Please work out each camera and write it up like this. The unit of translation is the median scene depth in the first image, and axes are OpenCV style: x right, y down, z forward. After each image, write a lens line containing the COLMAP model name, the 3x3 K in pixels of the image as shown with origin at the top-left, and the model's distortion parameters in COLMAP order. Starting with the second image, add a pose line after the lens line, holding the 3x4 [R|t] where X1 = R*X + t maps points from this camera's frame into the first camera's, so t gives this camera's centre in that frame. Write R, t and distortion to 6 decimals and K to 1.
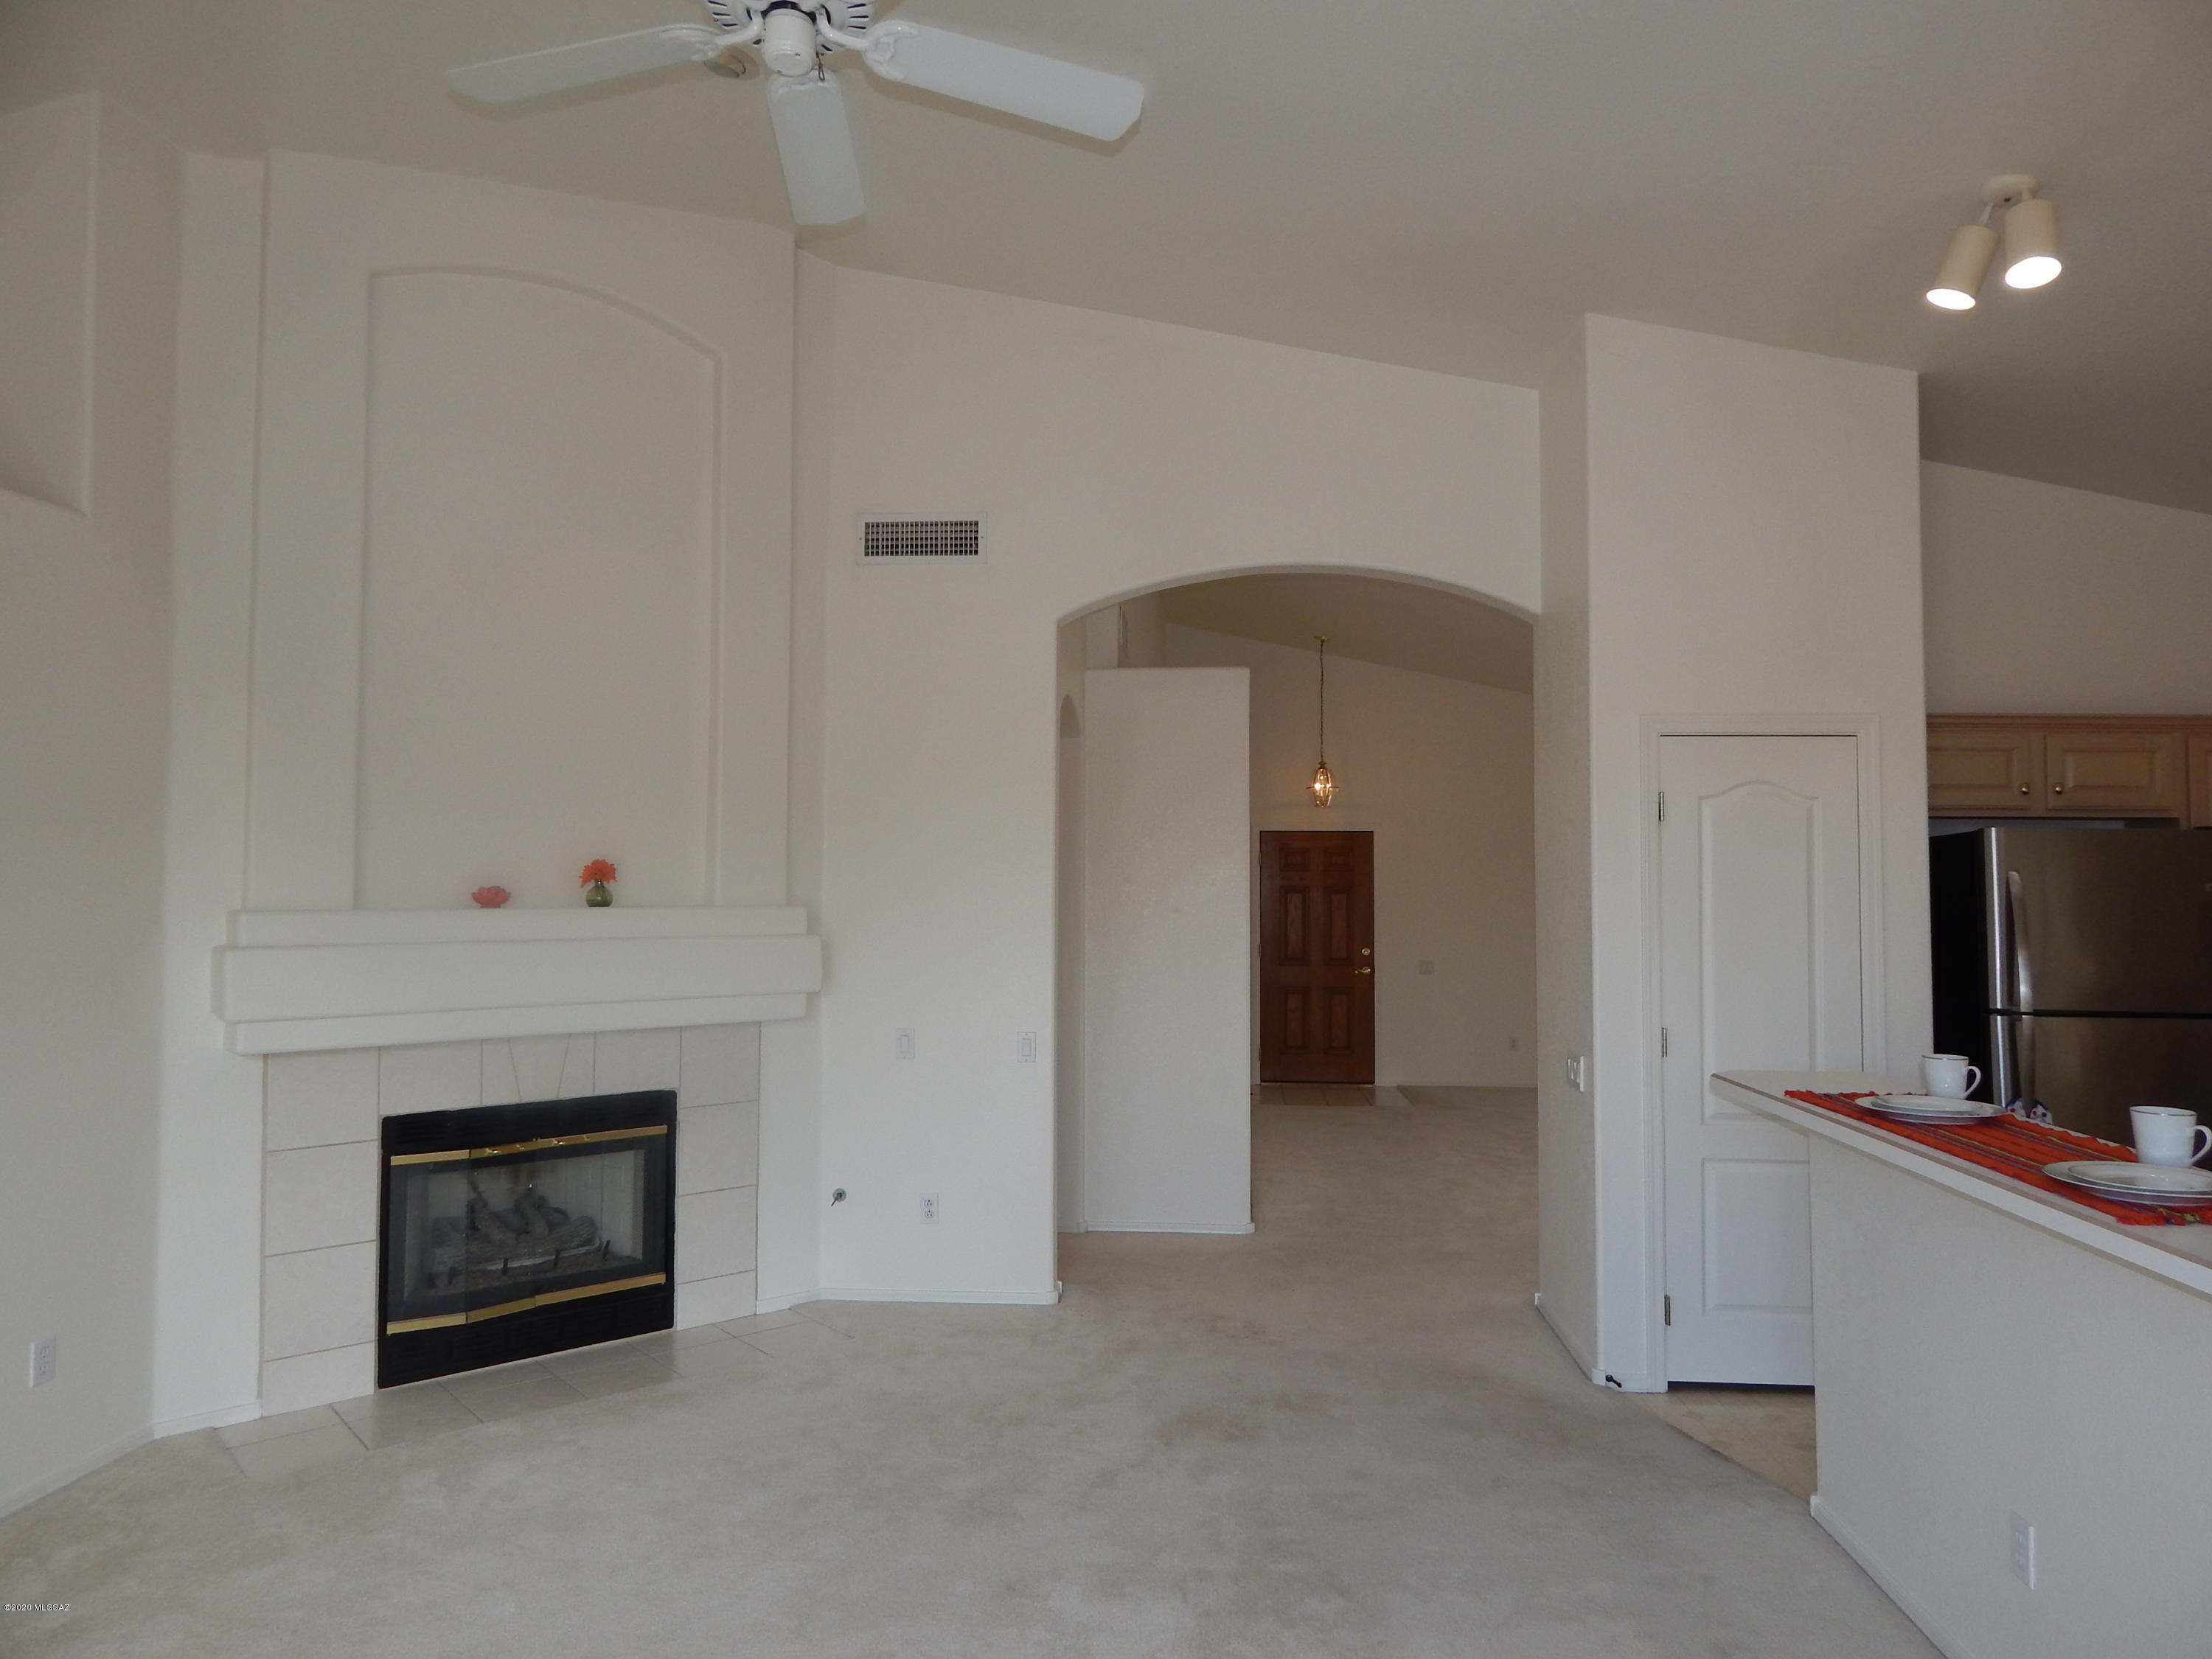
lens RADIAL K [[1456.0, 0, 1109.3], [0, 1456.0, 814.8], [0, 0, 1]] dist [0.005605, -0.003404]
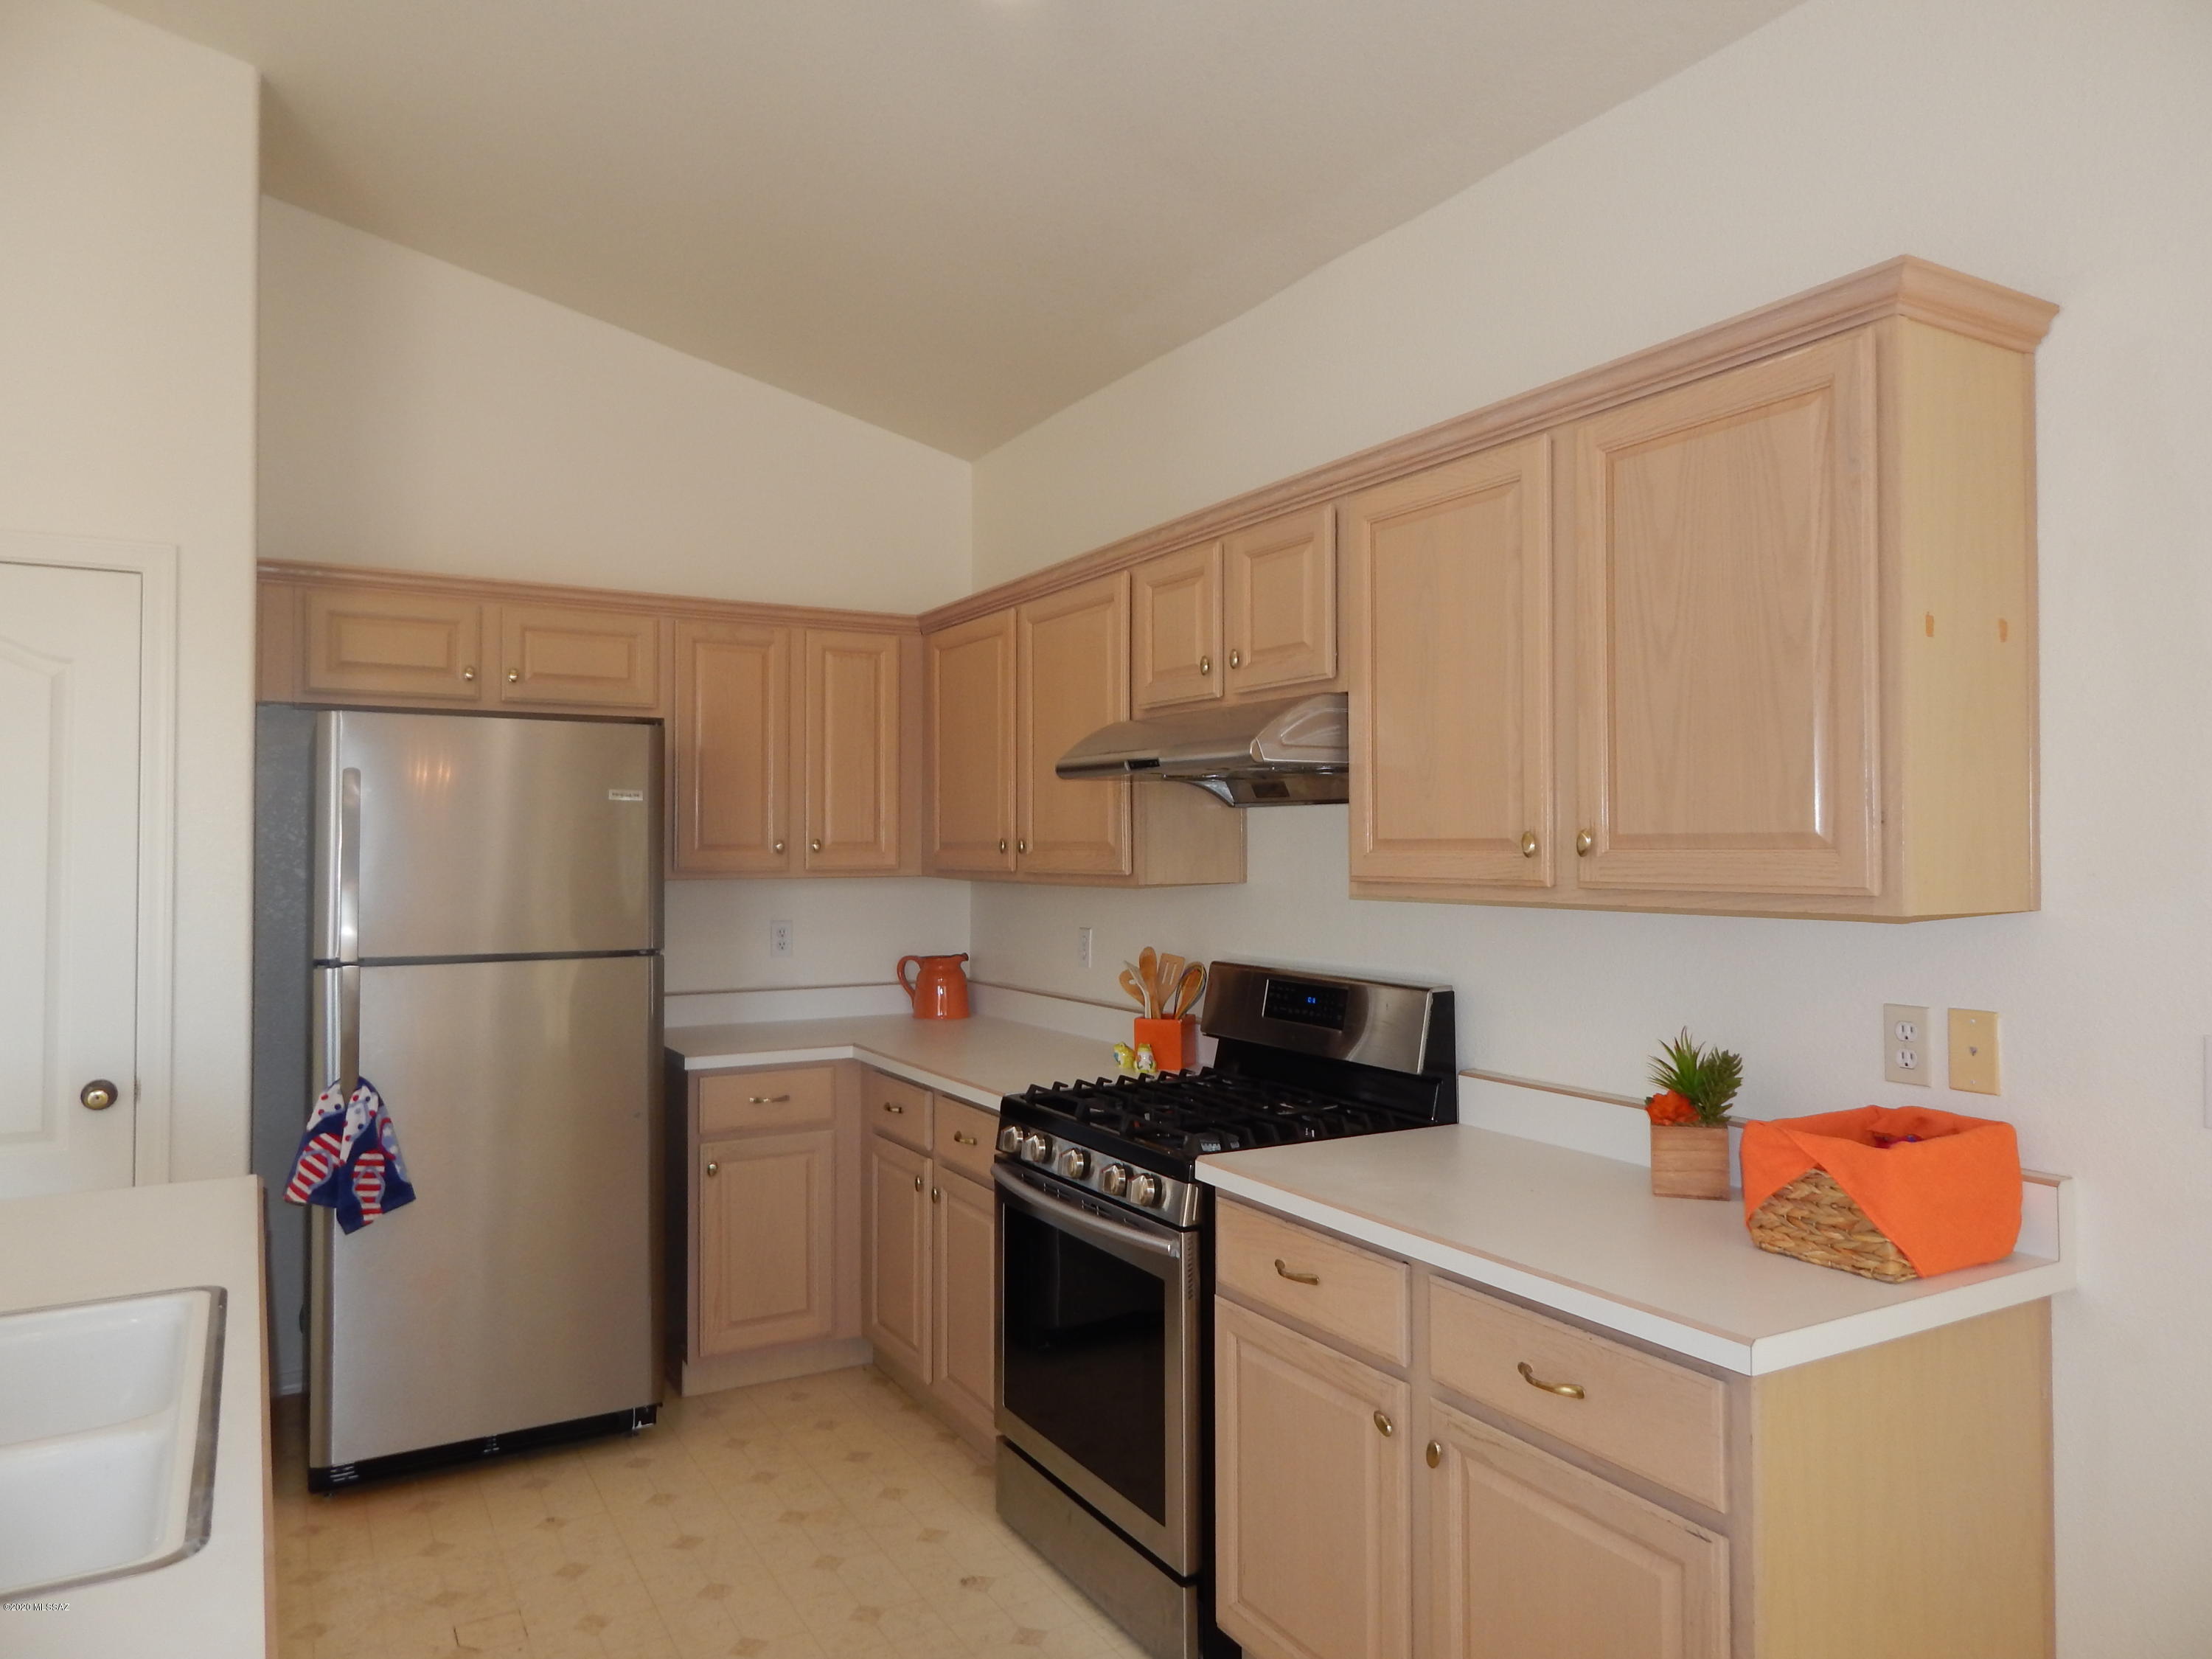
lens RADIAL K [[1456.0, 0, 1109.3], [0, 1456.0, 814.8], [0, 0, 1]] dist [0.005605, -0.003404]
pose [[0.822079, 0.000996, 0.569372, 0.497500], [-0.017929, 0.999548, 0.024139, 0.034837], [-0.569090, -0.030053, 0.821726, 0.172157]]
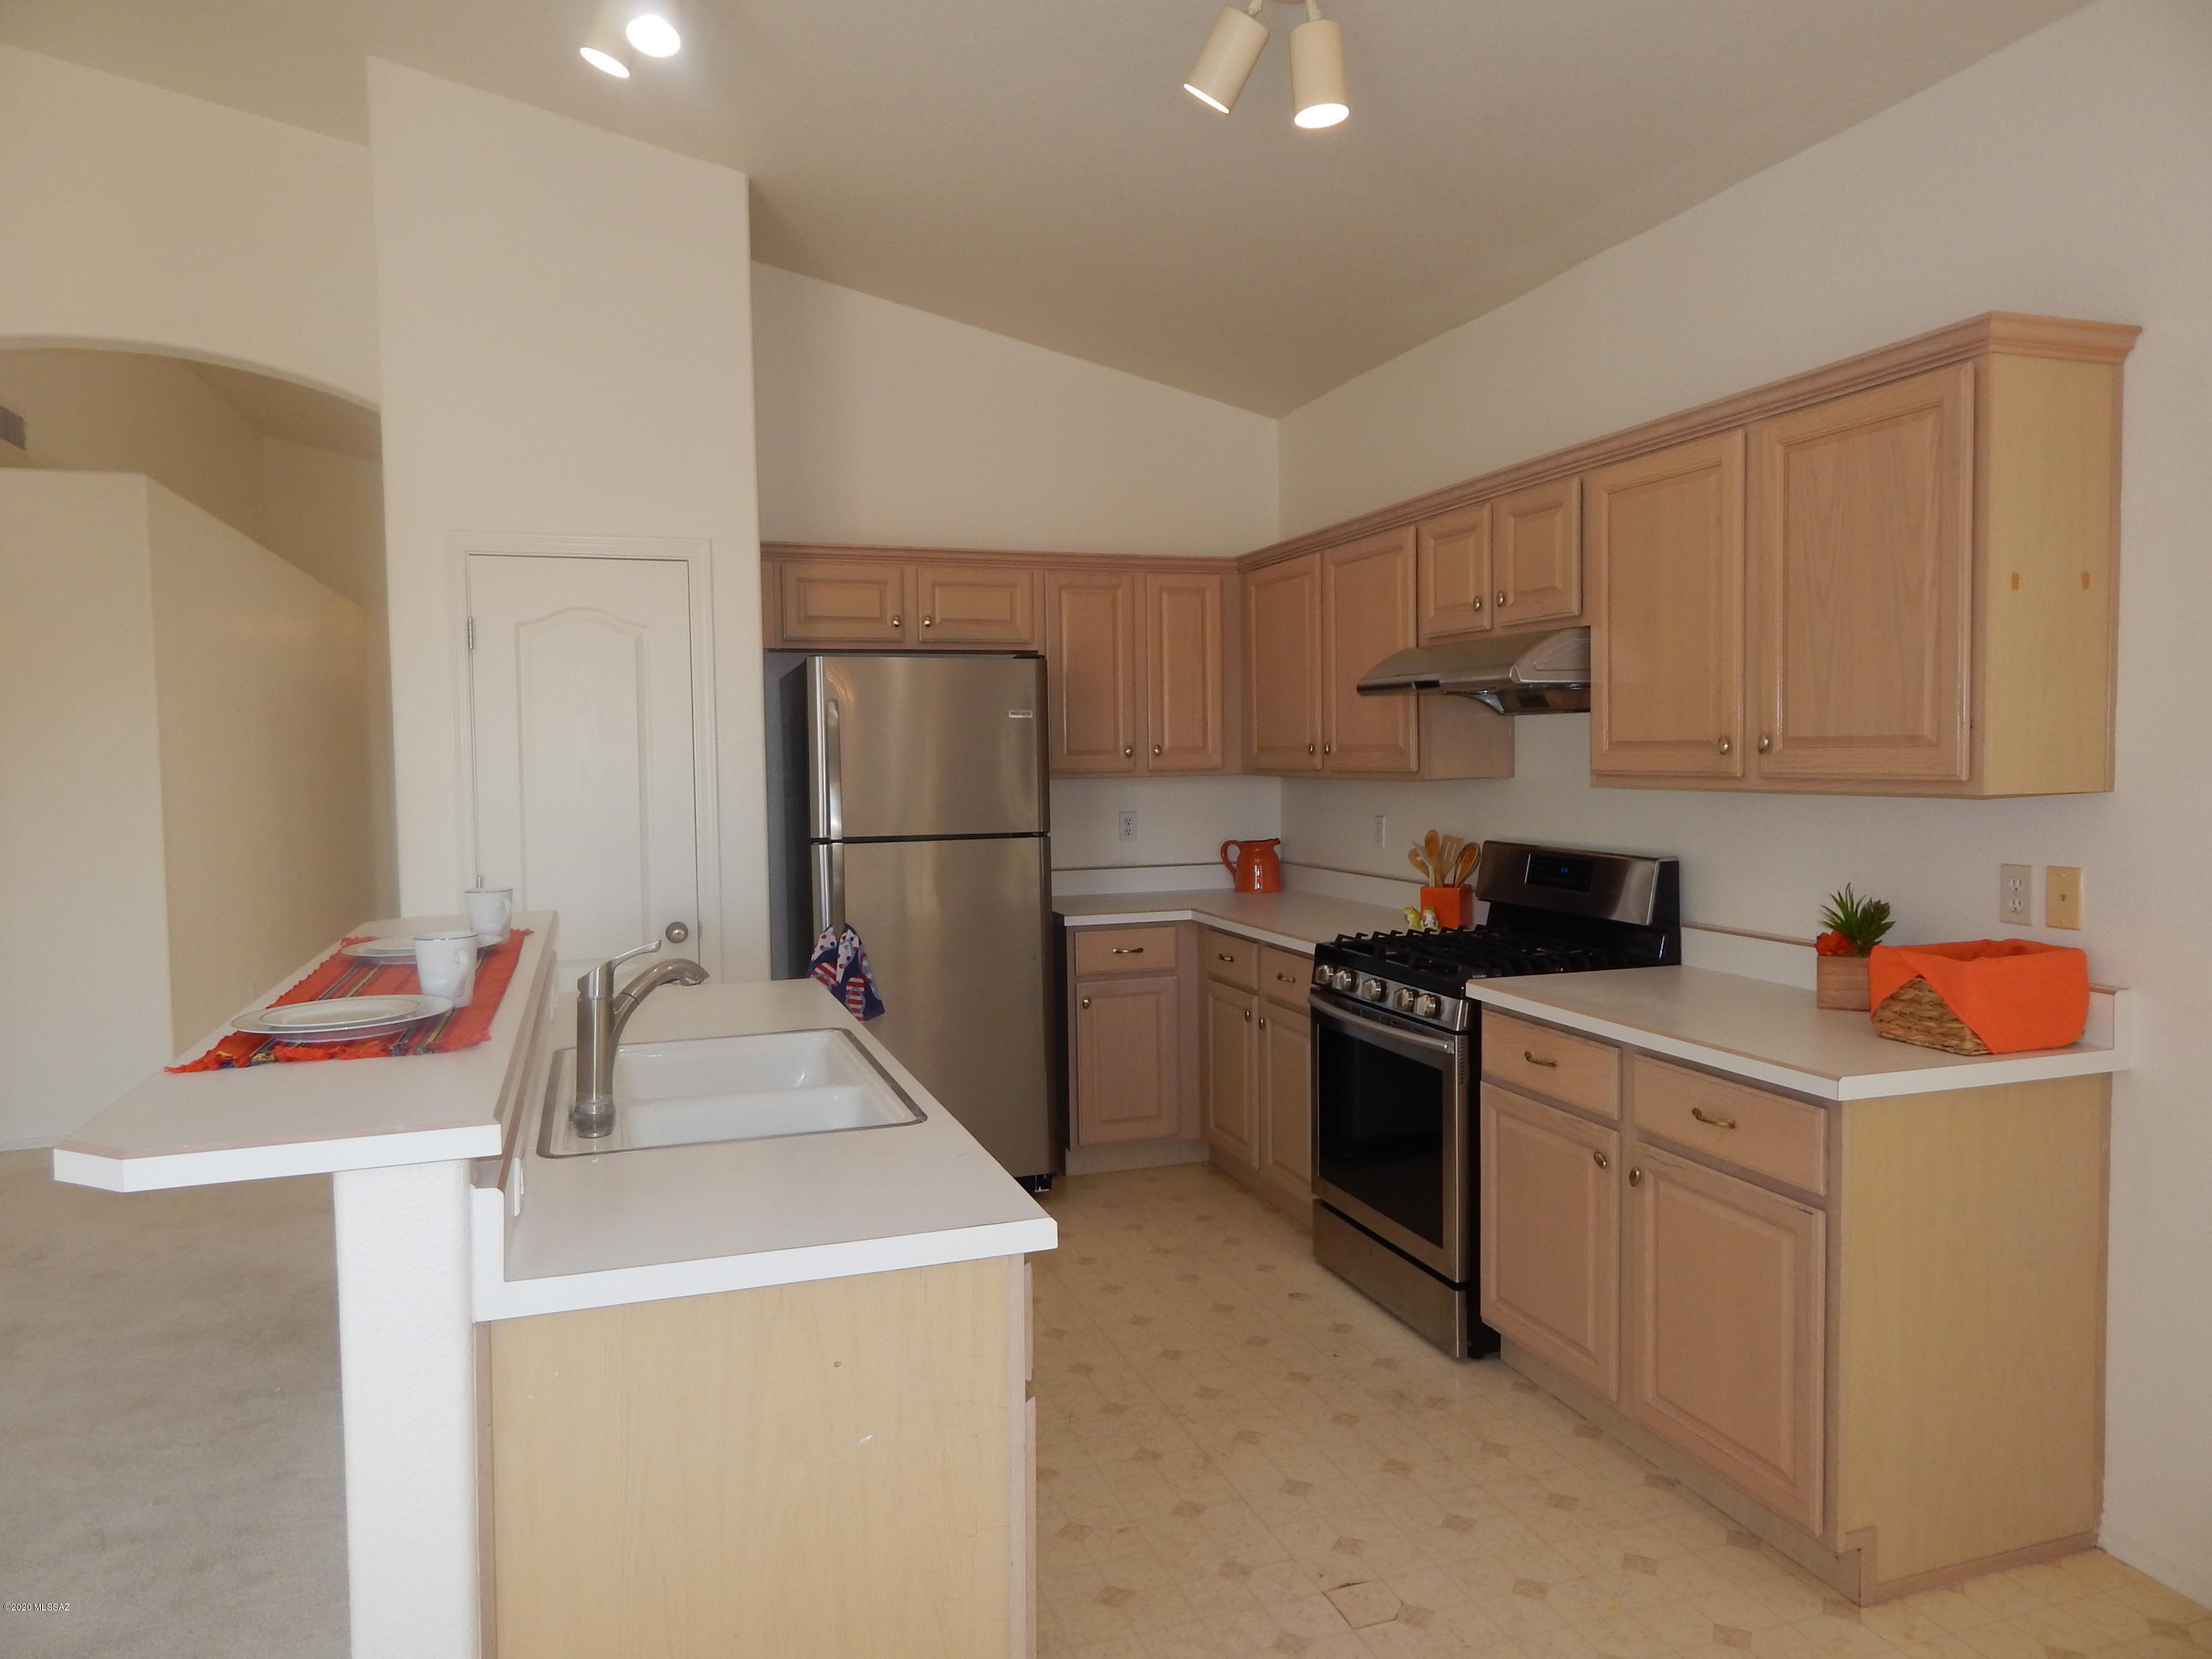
lens RADIAL K [[1445.6, 0, 1107.0], [0, 1445.6, 818.2], [0, 0, 1]] dist [-0.015877, -0.001891]
pose [[0.918077, -0.042314, 0.394136, 0.385820], [0.004269, 0.995284, 0.096910, 0.023105], [-0.396378, -0.087289, 0.913928, 0.012795]]
